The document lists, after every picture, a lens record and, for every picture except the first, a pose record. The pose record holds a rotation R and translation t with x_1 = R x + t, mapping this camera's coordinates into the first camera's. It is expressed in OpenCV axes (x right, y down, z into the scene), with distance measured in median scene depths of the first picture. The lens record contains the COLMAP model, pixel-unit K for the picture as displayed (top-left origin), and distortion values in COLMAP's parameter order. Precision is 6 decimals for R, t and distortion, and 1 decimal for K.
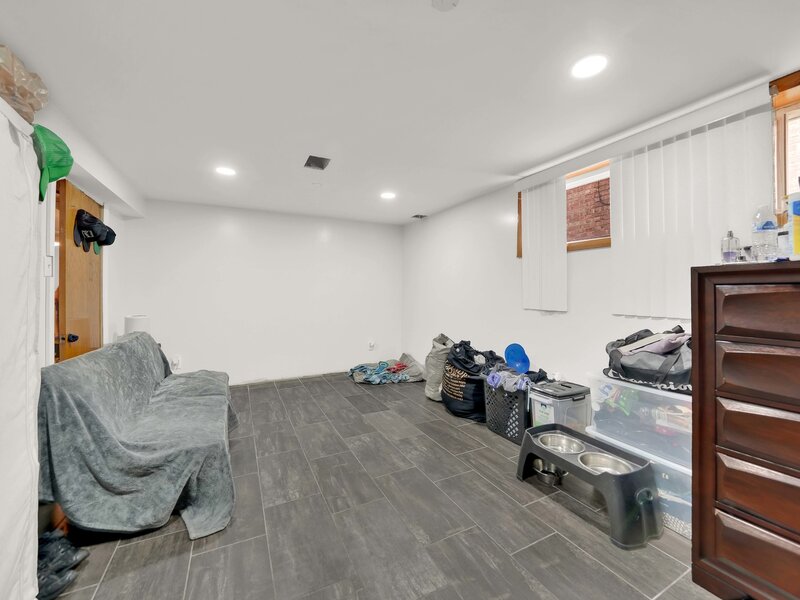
lens RADIAL K [[334.5, 0, 403.7], [0, 334.5, 294.4], [0, 0, 1]] dist [-0.003230, -0.000293]
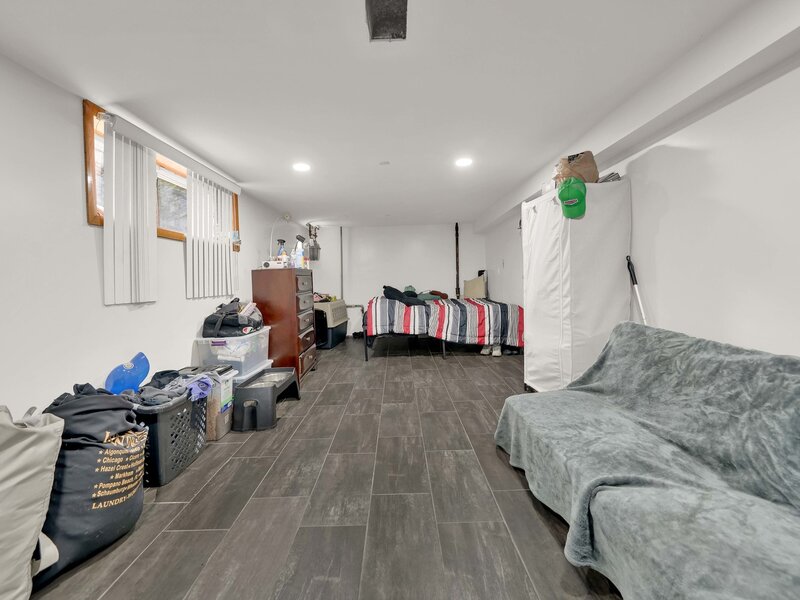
lens RADIAL K [[334.5, 0, 400.0], [0, 334.5, 300.2], [0, 0, 1]] dist [-0.003230, -0.000293]
pose [[-0.895827, 0.003053, 0.444393, -0.584112], [0.034448, 0.997445, 0.062589, 0.017345], [-0.443066, 0.071377, -0.893643, 1.745902]]
